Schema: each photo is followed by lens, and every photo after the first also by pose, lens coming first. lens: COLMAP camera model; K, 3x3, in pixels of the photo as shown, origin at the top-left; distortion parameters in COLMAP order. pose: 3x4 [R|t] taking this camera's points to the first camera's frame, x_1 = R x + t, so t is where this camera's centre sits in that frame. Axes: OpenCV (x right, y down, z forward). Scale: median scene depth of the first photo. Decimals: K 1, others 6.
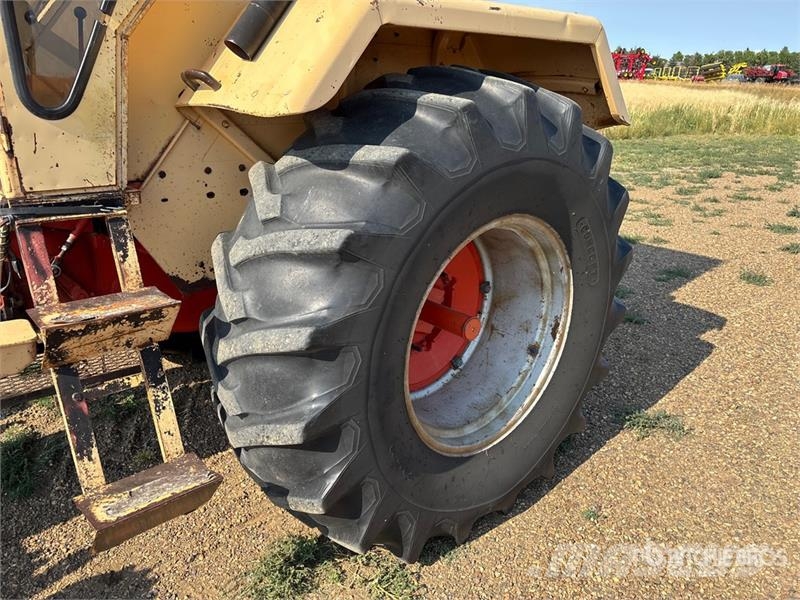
lens RADIAL K [[597.4, 0, 400.1], [0, 597.4, 310.5], [0, 0, 1]] dist [0.049746, -0.064316]
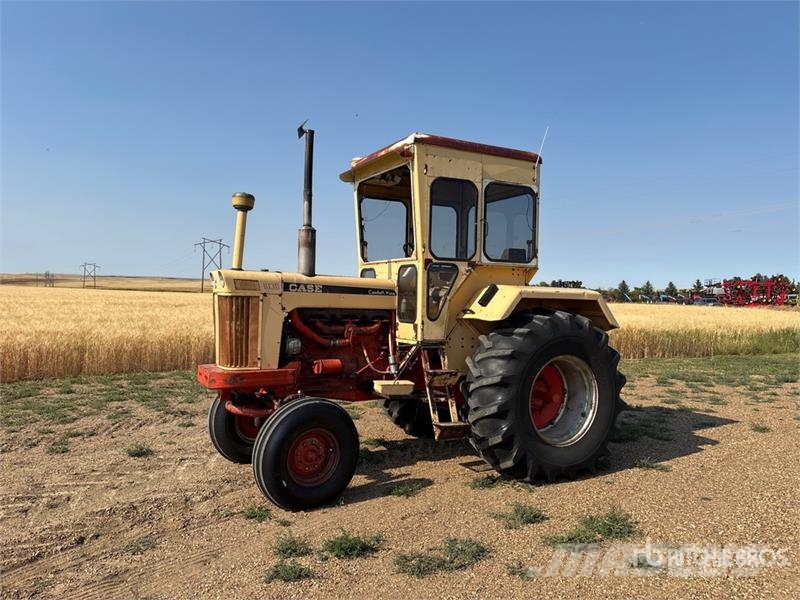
lens RADIAL K [[597.4, 0, 400.1], [0, 597.4, 310.5], [0, 0, 1]] dist [0.049746, -0.064316]
pose [[0.974903, 0.009777, -0.222413, 0.044820], [-0.086145, 0.937780, -0.336376, 0.743264], [0.205286, 0.347094, 0.915087, -2.059122]]
